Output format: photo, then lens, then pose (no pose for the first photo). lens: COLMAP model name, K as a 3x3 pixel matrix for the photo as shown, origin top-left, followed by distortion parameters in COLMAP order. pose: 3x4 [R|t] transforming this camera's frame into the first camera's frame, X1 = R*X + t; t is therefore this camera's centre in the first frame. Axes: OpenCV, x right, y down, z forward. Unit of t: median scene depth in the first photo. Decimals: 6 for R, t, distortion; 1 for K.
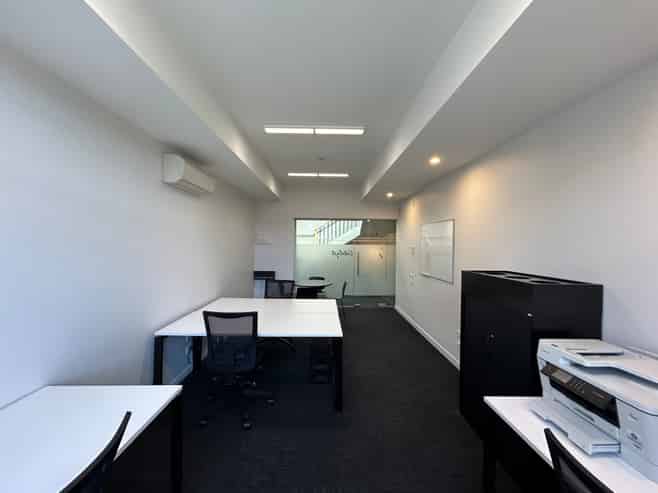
lens RADIAL K [[263.1, 0, 329.0], [0, 263.1, 246.5], [0, 0, 1]] dist [-0.000050, -0.000019]
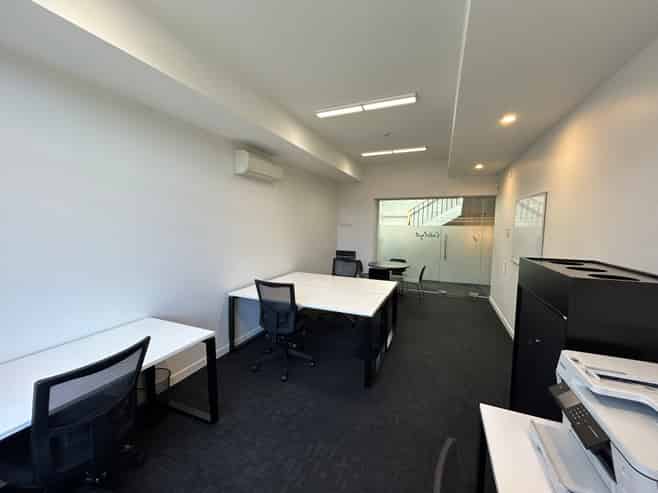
lens RADIAL K [[263.1, 0, 329.0], [0, 263.1, 246.5], [0, 0, 1]] dist [-0.000050, -0.000019]
pose [[0.913487, 0.033103, -0.405519, 0.154901], [-0.004254, 0.997407, 0.071836, 0.001787], [0.406845, -0.063896, 0.911260, 0.018907]]
